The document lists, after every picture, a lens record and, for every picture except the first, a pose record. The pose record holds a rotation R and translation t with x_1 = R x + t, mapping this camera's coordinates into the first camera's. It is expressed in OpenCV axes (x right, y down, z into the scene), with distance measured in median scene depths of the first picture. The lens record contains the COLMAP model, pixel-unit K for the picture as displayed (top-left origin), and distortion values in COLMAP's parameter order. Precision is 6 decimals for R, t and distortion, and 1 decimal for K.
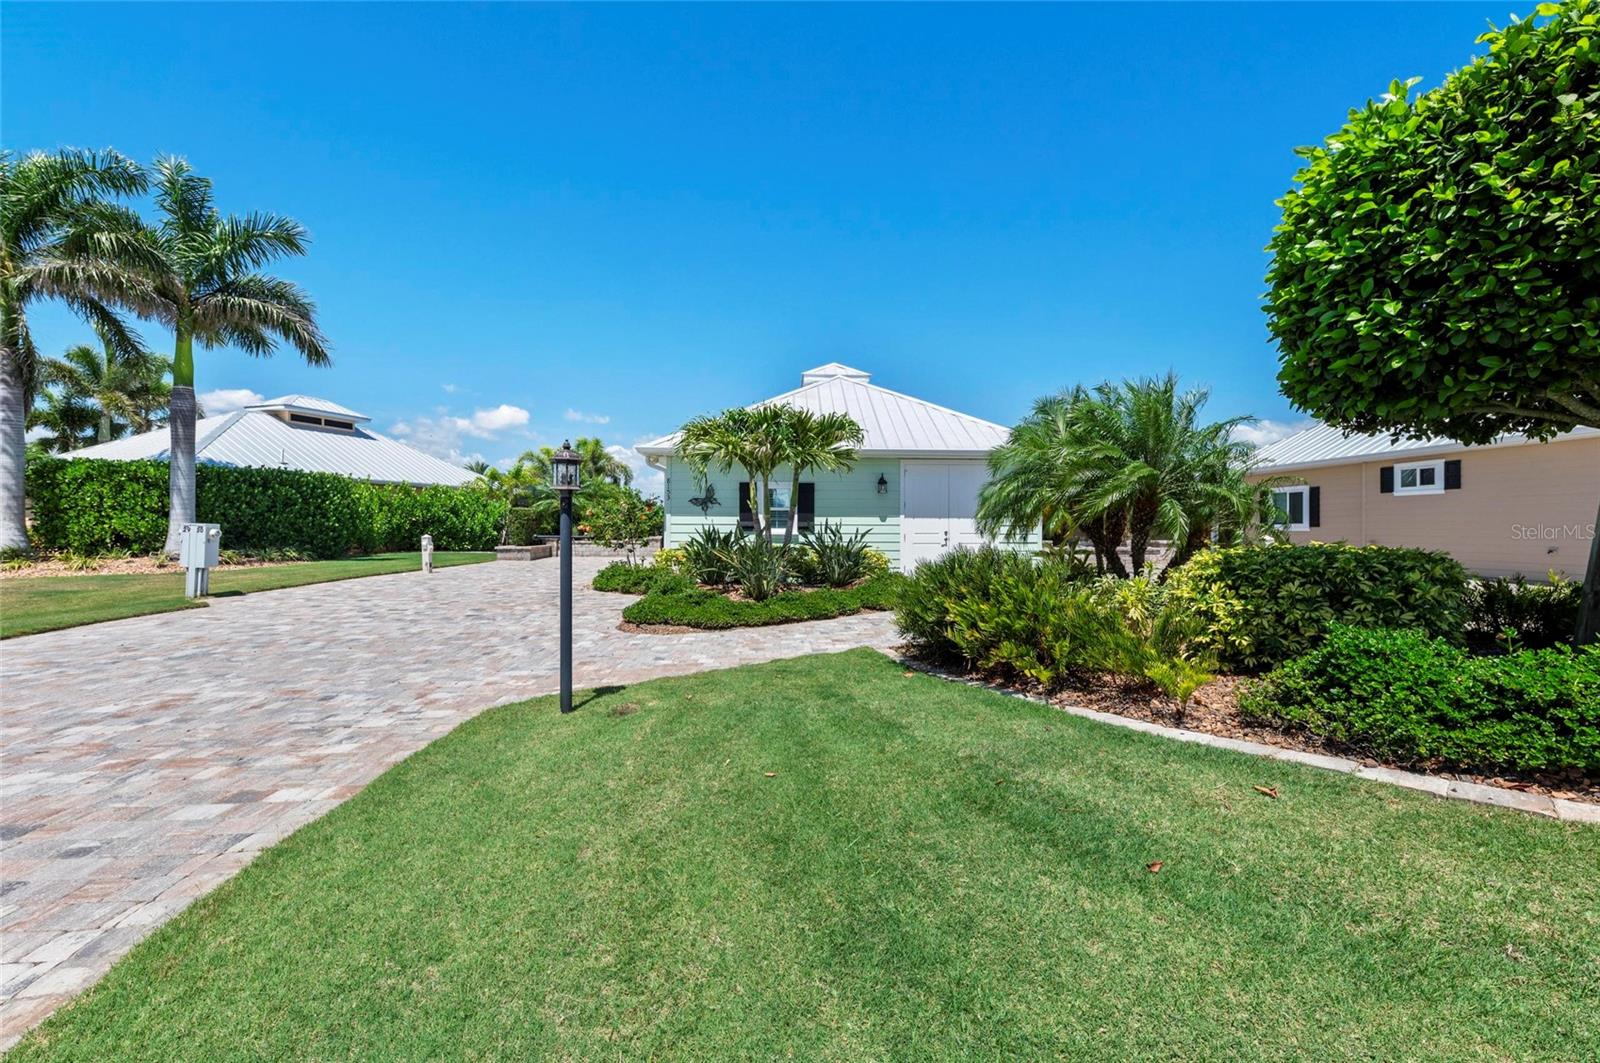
lens RADIAL K [[624.9, 0, 807.5], [0, 624.9, 525.8], [0, 0, 1]] dist [-0.002035, -0.001700]
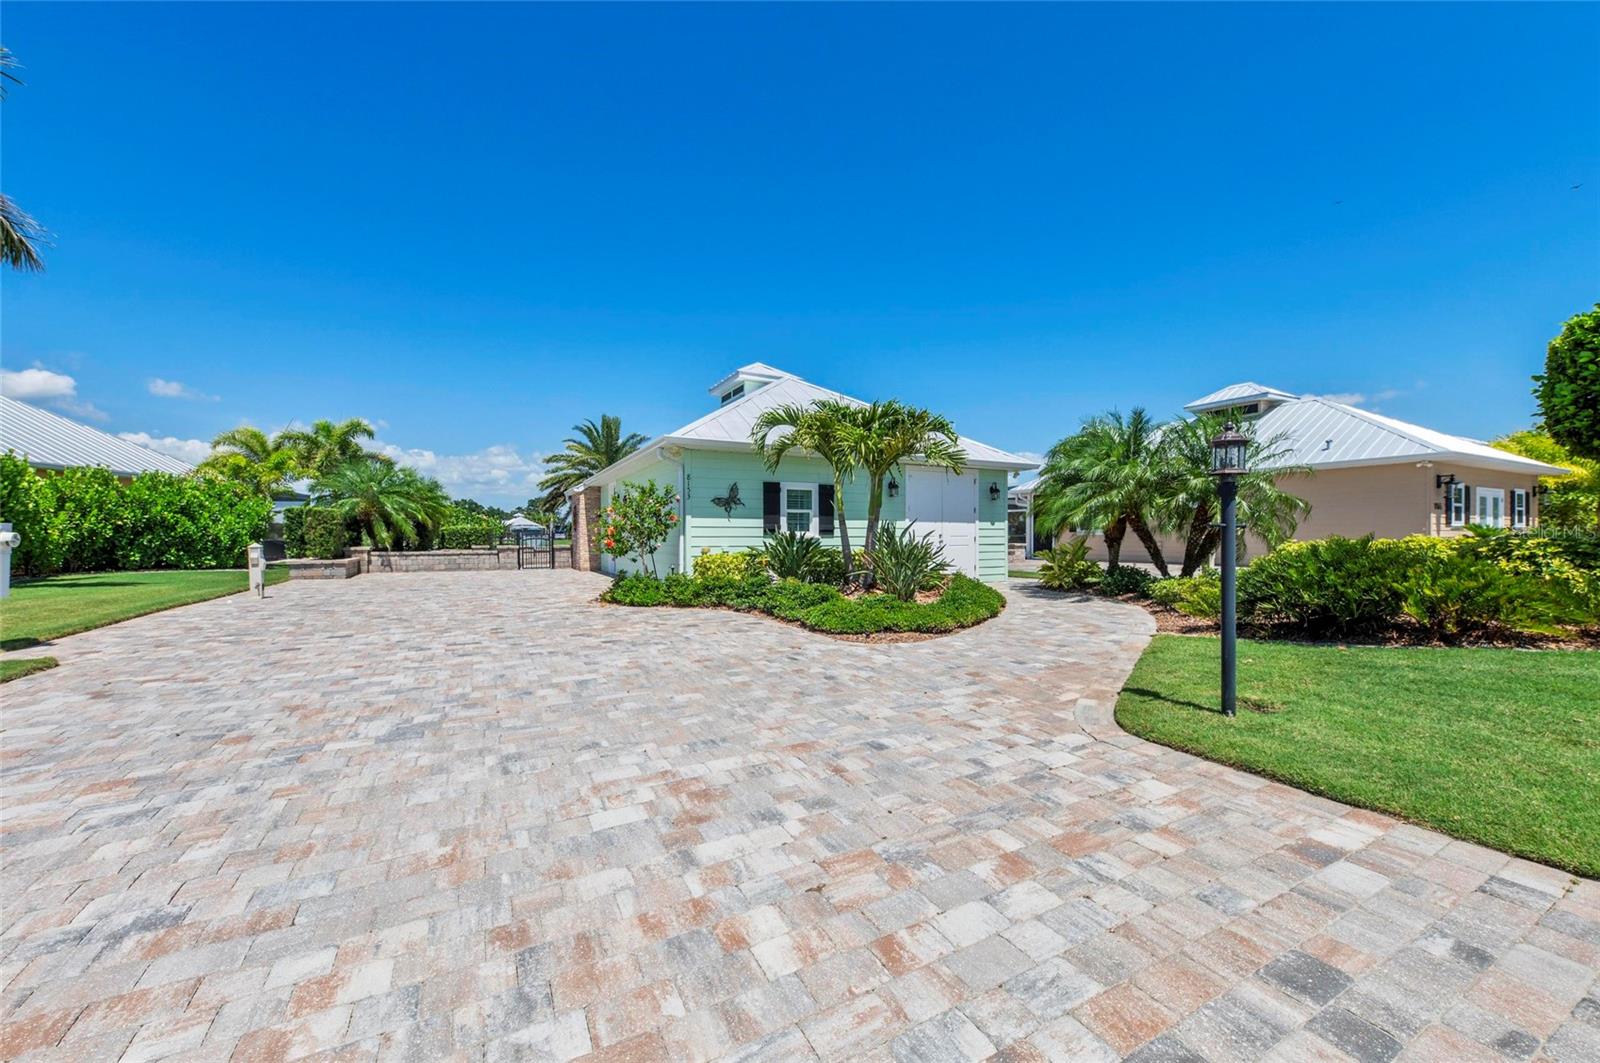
lens RADIAL K [[624.9, 0, 831.5], [0, 624.9, 521.8], [0, 0, 1]] dist [-0.002035, -0.001700]
pose [[0.905825, 0.005694, 0.423614, -0.536379], [0.003935, 0.999753, -0.021853, 0.013594], [-0.423634, 0.021462, 0.905579, 0.167308]]
